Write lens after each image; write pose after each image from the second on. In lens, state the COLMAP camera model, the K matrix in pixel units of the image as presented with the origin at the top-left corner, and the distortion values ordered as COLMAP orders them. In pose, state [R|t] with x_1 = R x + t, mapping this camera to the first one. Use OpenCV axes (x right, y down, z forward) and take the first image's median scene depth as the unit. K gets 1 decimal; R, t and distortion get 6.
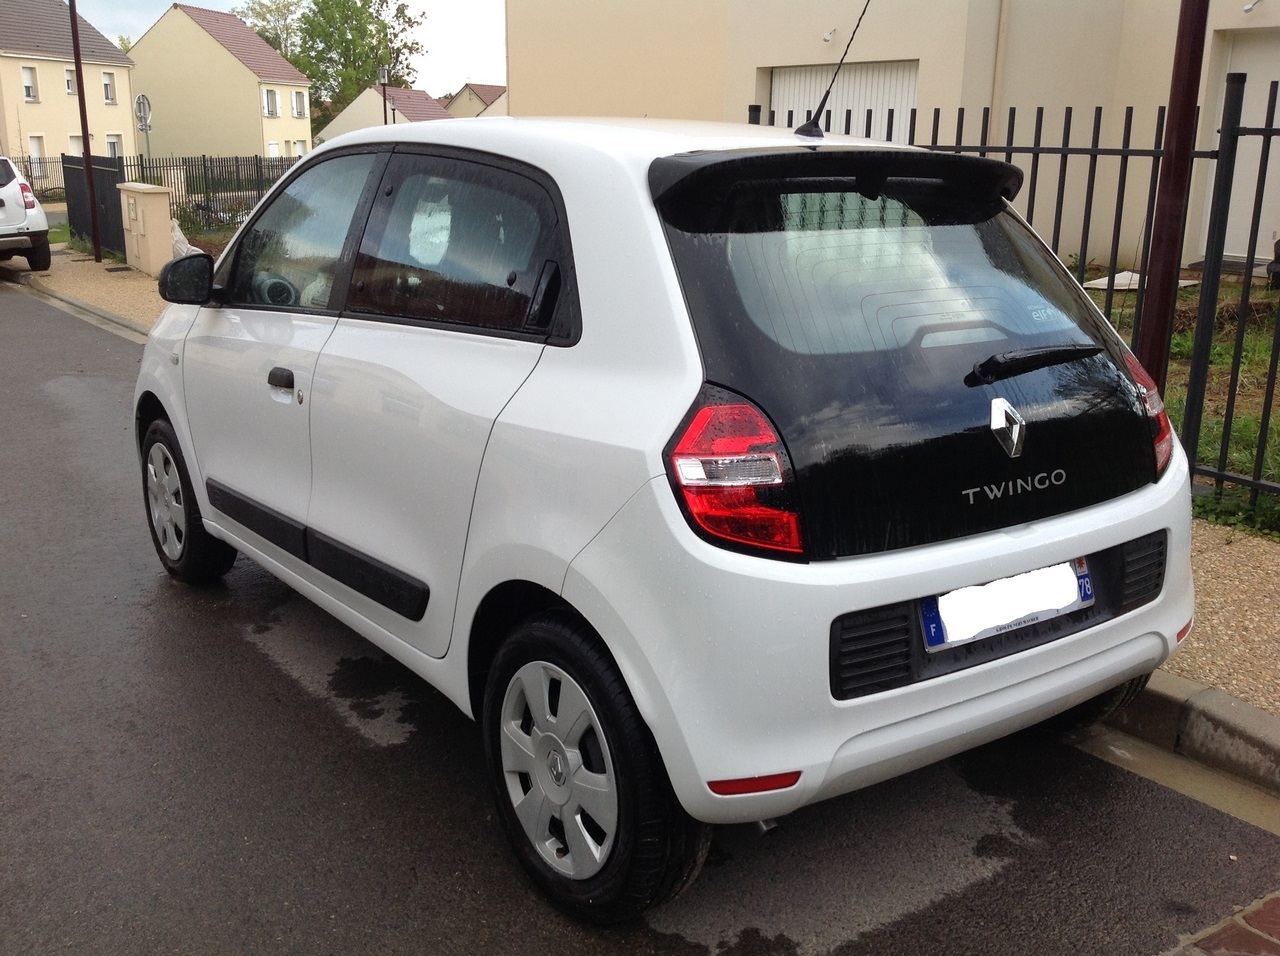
lens RADIAL K [[1259.7, 0, 634.0], [0, 1259.7, 416.5], [0, 0, 1]] dist [0.258822, -0.778878]
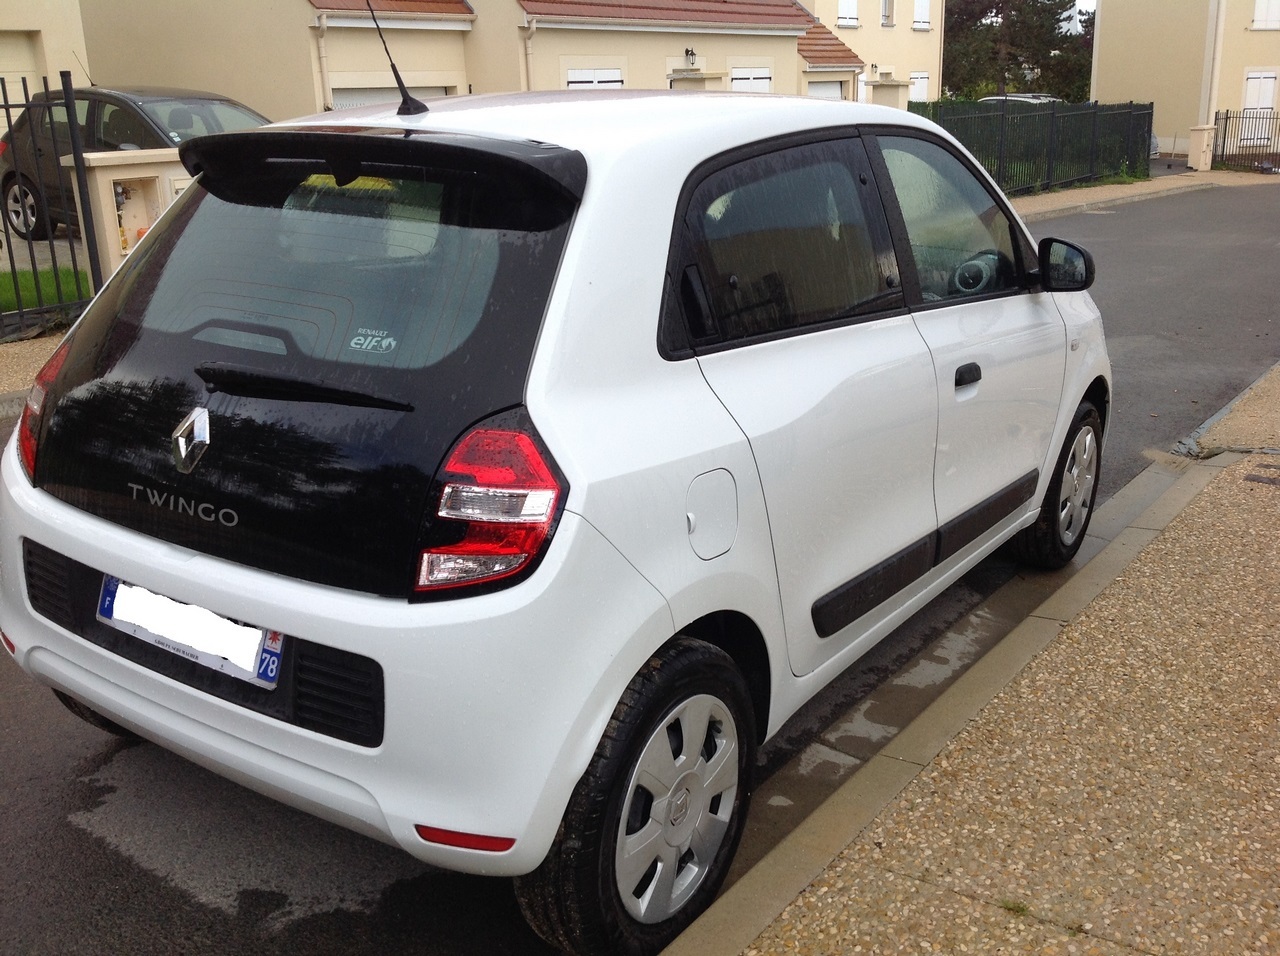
lens RADIAL K [[1259.7, 0, 634.0], [0, 1259.7, 416.5], [0, 0, 1]] dist [0.258822, -0.778878]
pose [[0.314357, 0.220895, -0.923247, 0.078737], [-0.183003, 0.968409, 0.169390, -0.014117], [0.931499, 0.115708, 0.344851, 0.062295]]
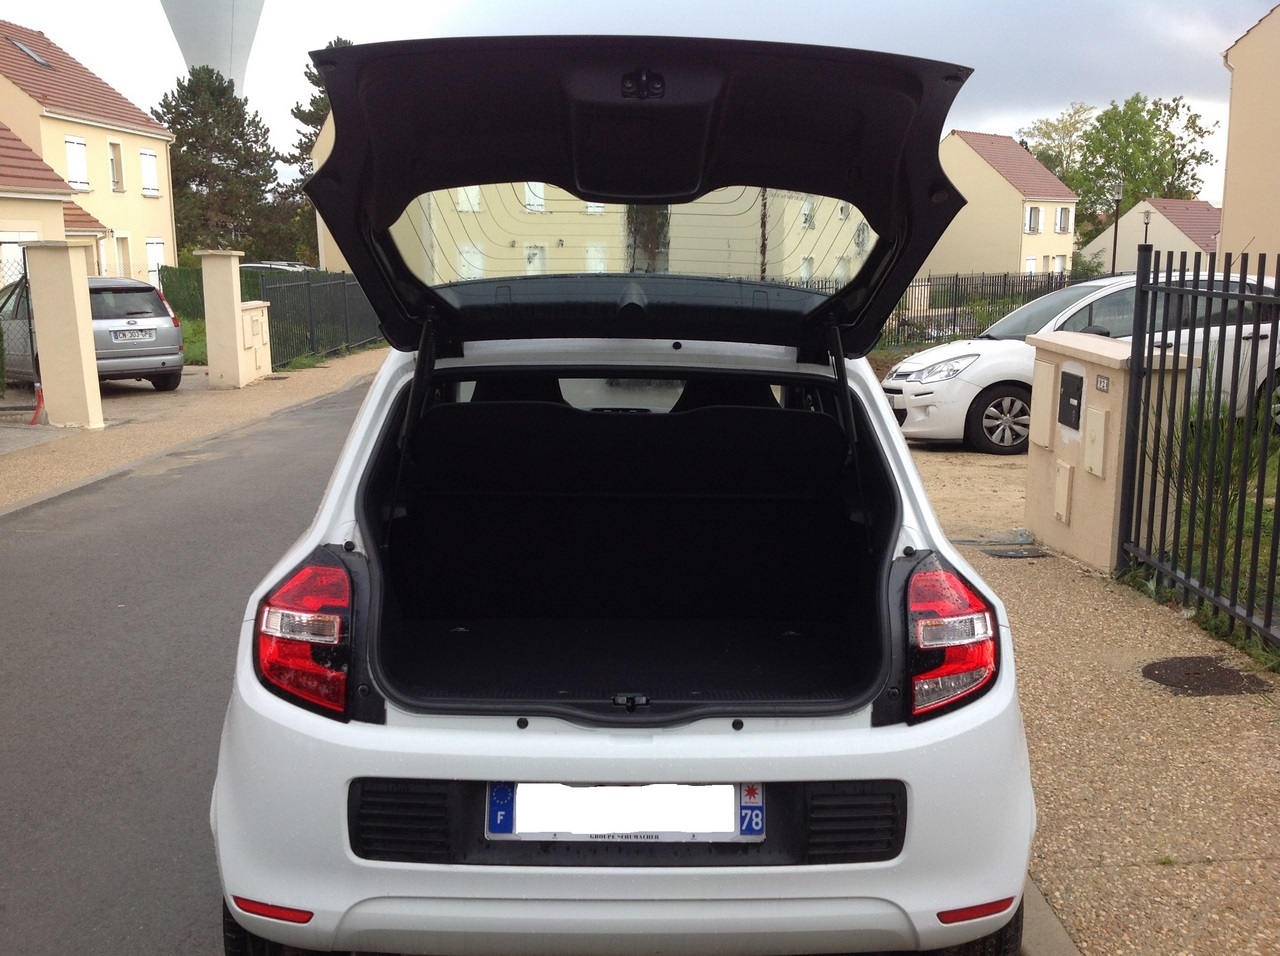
lens RADIAL K [[1248.6, 0, 641.5], [0, 1248.6, 441.8], [0, 0, 1]] dist [0.139525, -0.364533]
pose [[0.815120, 0.078664, -0.573927, 0.052630], [-0.113976, 0.993150, -0.025750, -0.006713], [0.567969, 0.086403, 0.818502, 0.014359]]
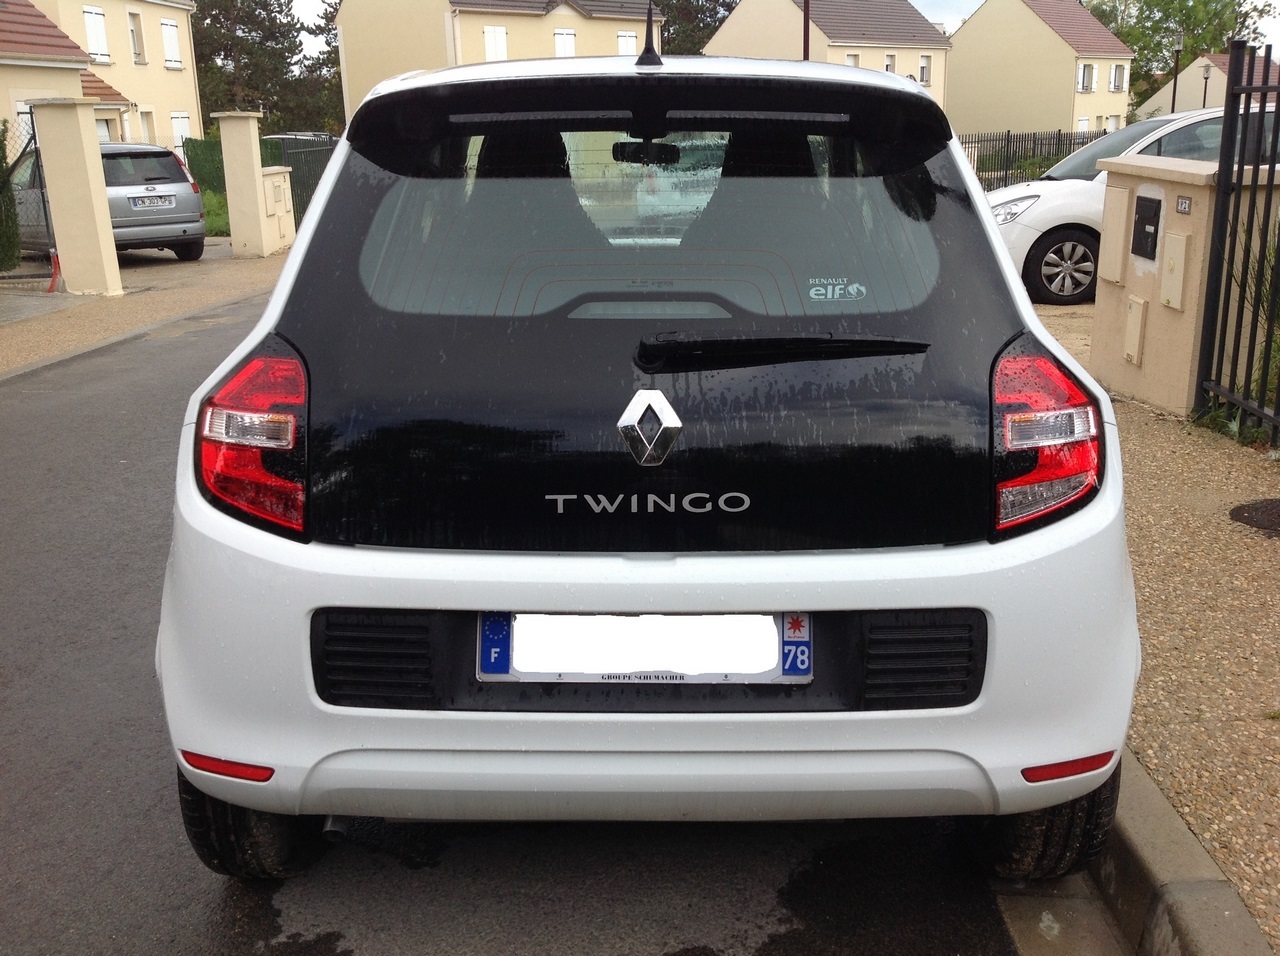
lens RADIAL K [[1250.6, 0, 641.2], [0, 1250.6, 426.0], [0, 0, 1]] dist [0.119755, -0.246362]
pose [[0.798203, 0.117959, -0.590726, 0.047211], [-0.103207, 0.992919, 0.058815, -0.002341], [0.593481, 0.014021, 0.804726, 0.024326]]
